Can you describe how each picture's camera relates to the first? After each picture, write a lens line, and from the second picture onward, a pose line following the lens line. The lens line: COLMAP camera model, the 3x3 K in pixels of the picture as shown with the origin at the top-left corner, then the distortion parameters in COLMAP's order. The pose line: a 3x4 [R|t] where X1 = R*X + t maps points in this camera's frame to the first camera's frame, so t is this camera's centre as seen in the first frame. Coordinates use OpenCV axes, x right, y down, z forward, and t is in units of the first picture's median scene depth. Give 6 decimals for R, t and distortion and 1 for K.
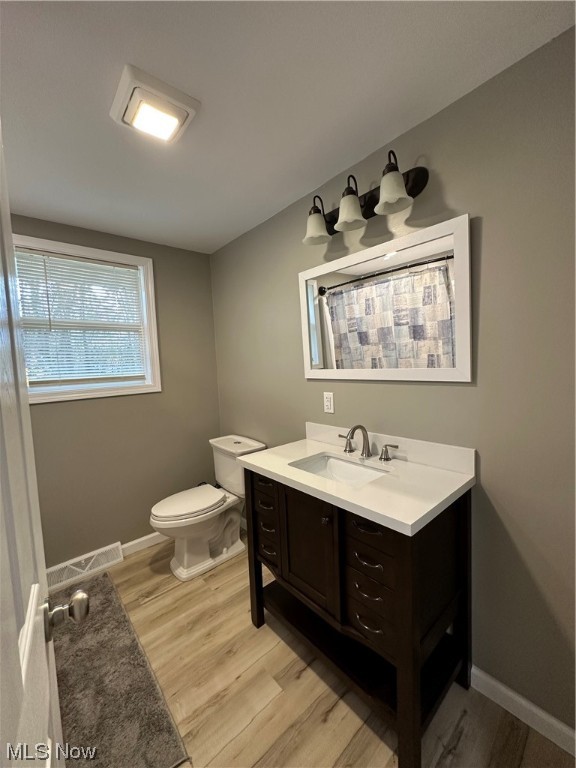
lens RADIAL K [[307.2, 0, 288.0], [0, 307.2, 384.0], [0, 0, 1]] dist [-0.000686, 0.000477]
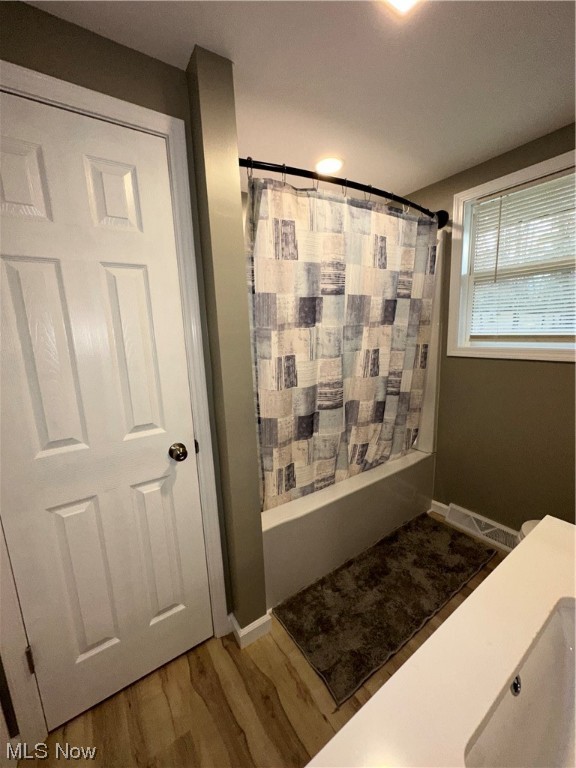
lens RADIAL K [[307.2, 0, 288.0], [0, 307.2, 384.0], [0, 0, 1]] dist [-0.000686, 0.000477]
pose [[-0.104130, 0.223714, -0.969076, 0.273015], [-0.029267, 0.973262, 0.227825, -0.067150], [0.994133, 0.052085, -0.094799, 0.490231]]
